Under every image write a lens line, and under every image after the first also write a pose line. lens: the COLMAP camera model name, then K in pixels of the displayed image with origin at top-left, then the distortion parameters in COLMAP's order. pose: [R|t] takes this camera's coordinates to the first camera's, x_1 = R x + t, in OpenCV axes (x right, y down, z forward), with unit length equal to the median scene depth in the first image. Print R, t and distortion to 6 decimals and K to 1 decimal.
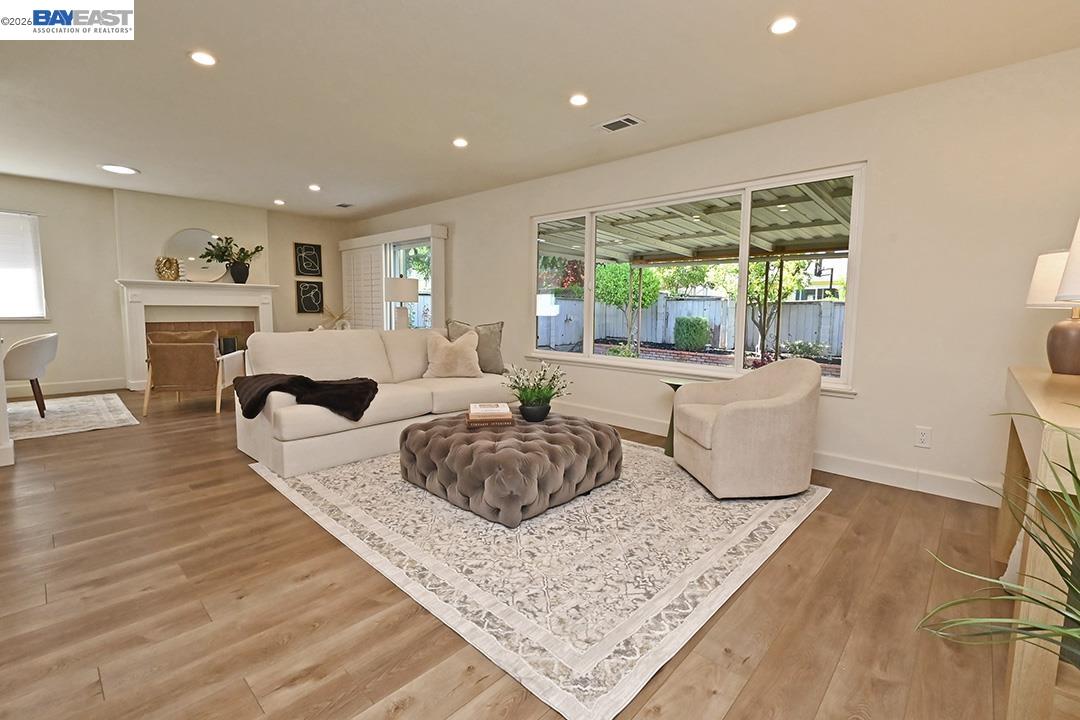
lens RADIAL K [[474.1, 0, 545.6], [0, 474.1, 355.9], [0, 0, 1]] dist [-0.002447, -0.001471]
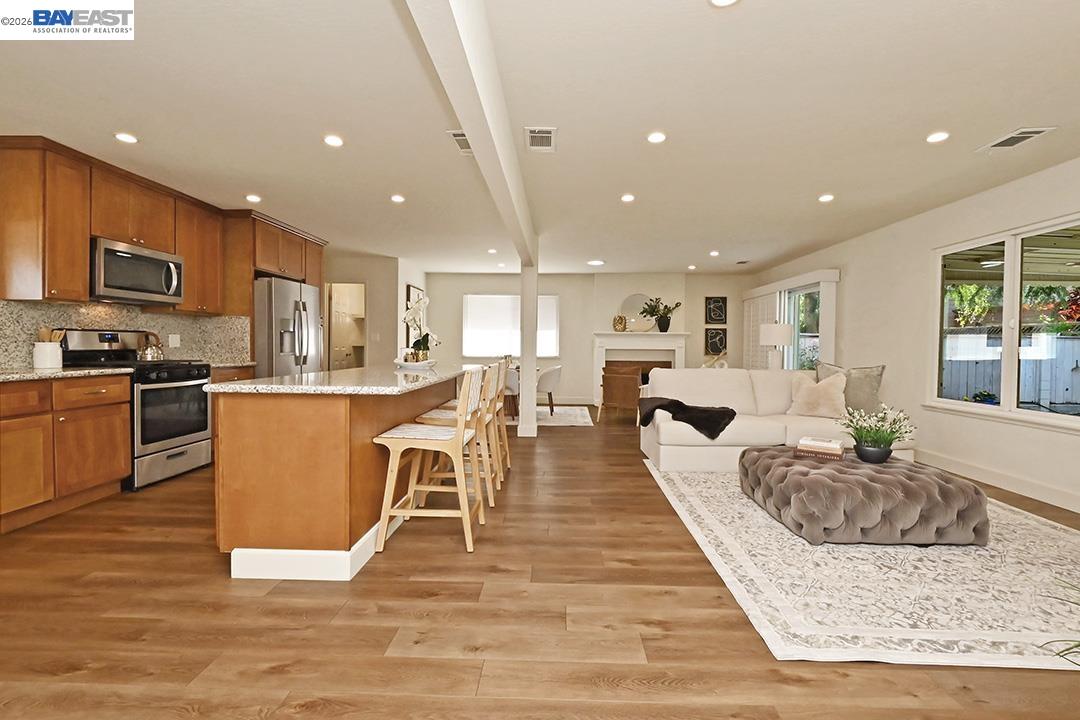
lens RADIAL K [[474.1, 0, 545.6], [0, 474.1, 355.9], [0, 0, 1]] dist [-0.002447, -0.001471]
pose [[0.656793, 0.008264, -0.754025, 0.266741], [-0.075567, 0.995628, -0.054911, 0.018677], [0.750275, 0.093045, 0.654546, -0.195168]]
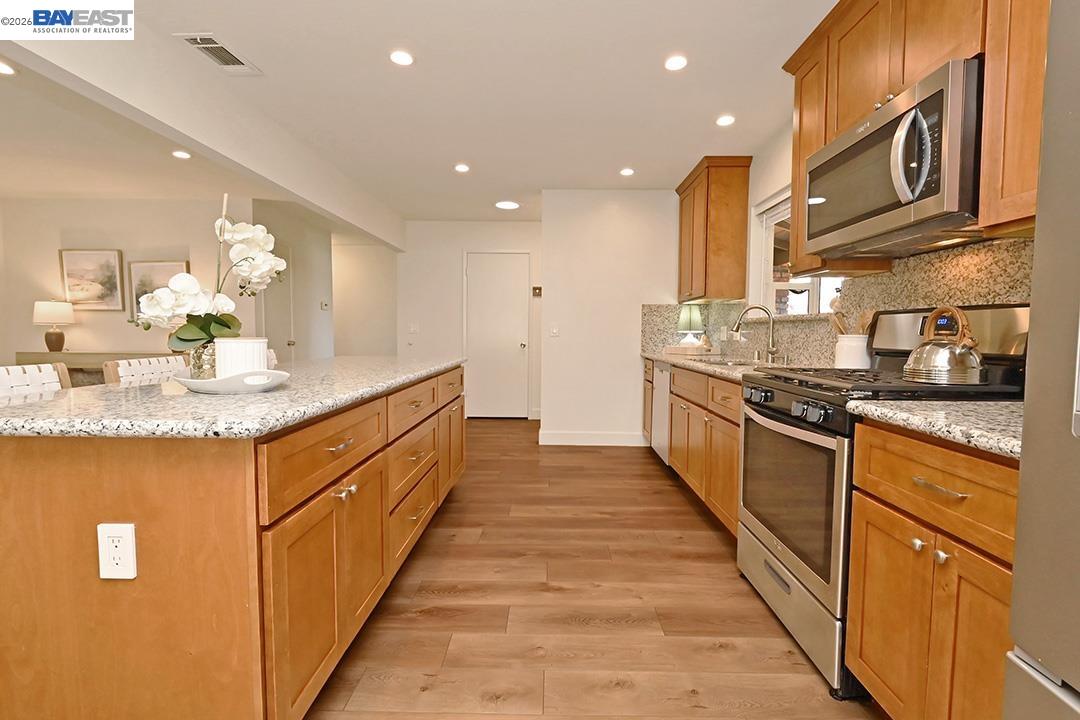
lens RADIAL K [[474.1, 0, 545.6], [0, 474.1, 355.9], [0, 0, 1]] dist [-0.002447, -0.001471]
pose [[-0.670137, -0.056121, 0.740112, -1.476797], [0.057667, 0.990187, 0.127298, -0.067352], [-0.739993, 0.127987, -0.660325, 0.453019]]
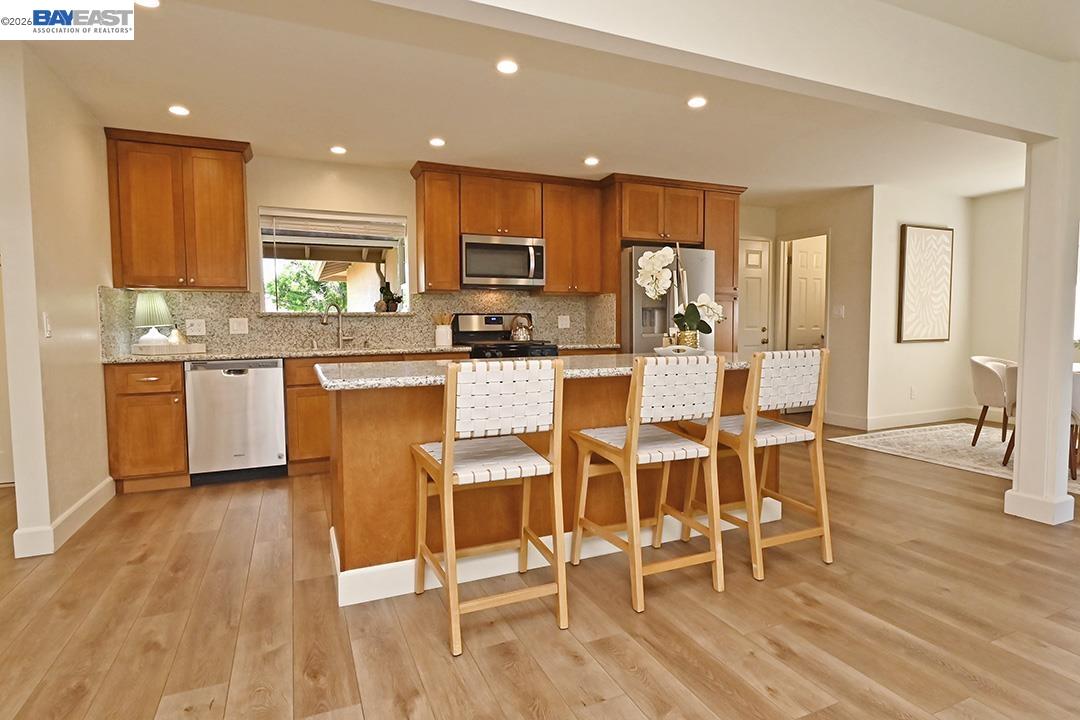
lens RADIAL K [[562.3, 0, 548.2], [0, 562.3, 358.1], [0, 0, 1]] dist [0.002908, -0.015371]
pose [[-0.394497, 0.044143, -0.917836, 0.072463], [-0.089405, 0.992263, 0.086150, -0.056057], [0.914538, 0.116045, -0.387498, 0.550038]]
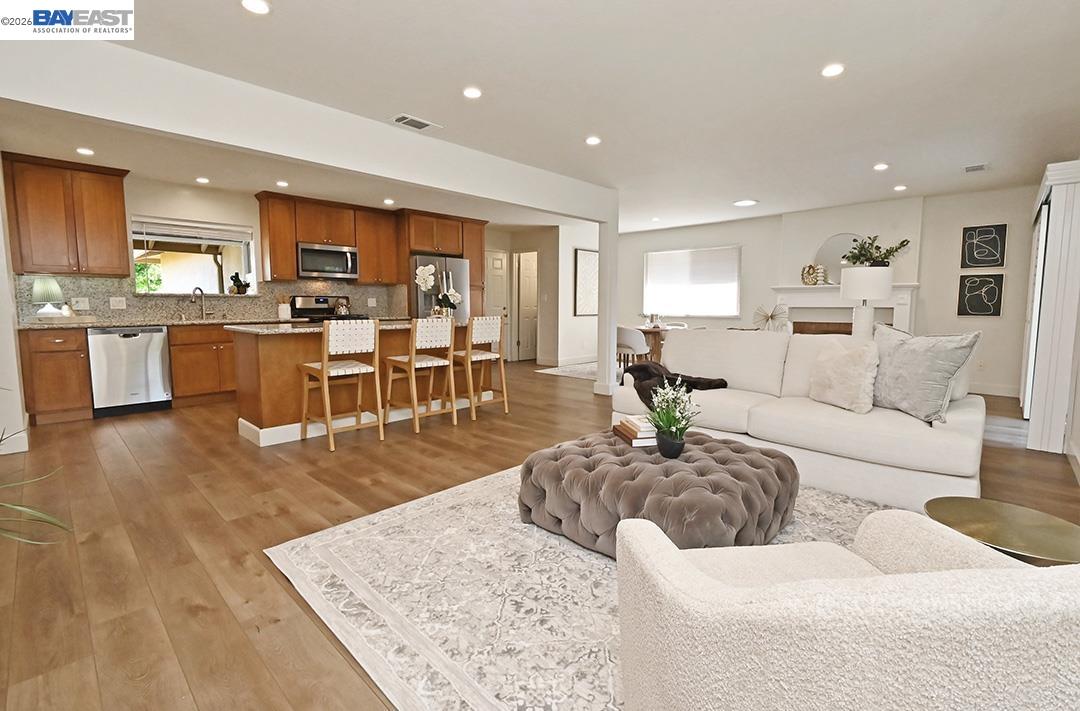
lens RADIAL K [[479.9, 0, 549.0], [0, 479.9, 349.9], [0, 0, 1]] dist [0.001689, -0.006598]
pose [[-0.011804, 0.080582, -0.996678, 0.687733], [-0.101346, 0.991518, 0.081365, -0.067533], [0.994781, 0.101969, -0.003538, 0.758168]]
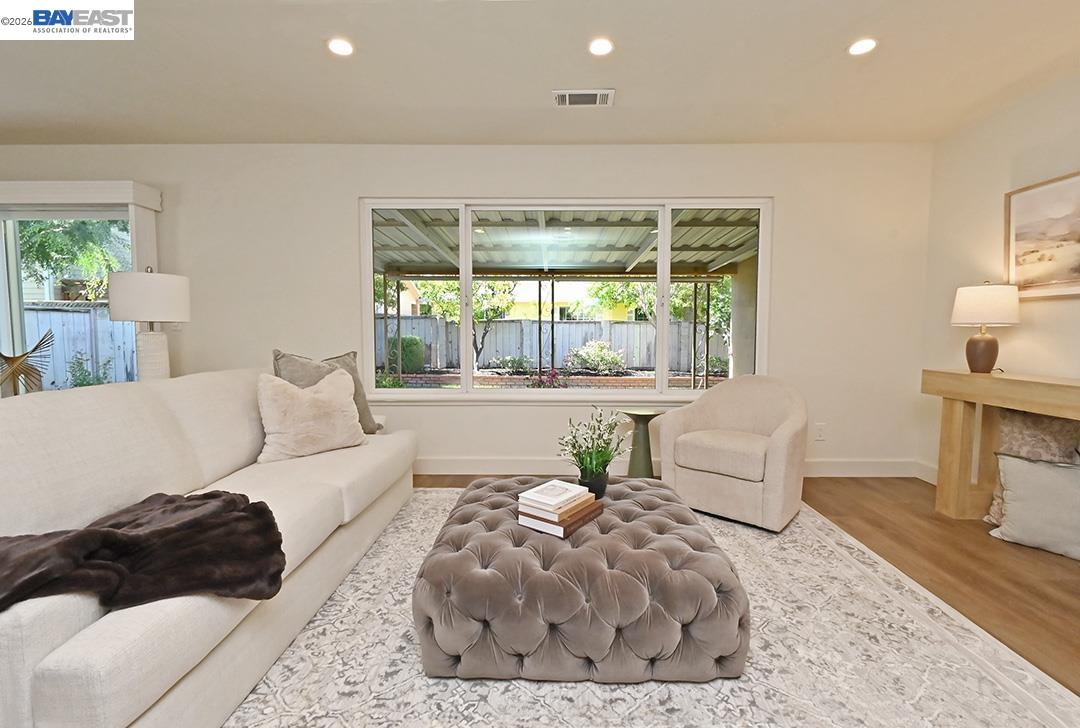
lens RADIAL K [[478.6, 0, 545.5], [0, 478.6, 365.2], [0, 0, 1]] dist [-0.007927, -0.000077]
pose [[0.741230, -0.062082, 0.668374, -0.495994], [0.074226, 0.997188, 0.010306, -0.060780], [-0.667134, 0.041972, 0.743754, 0.504071]]
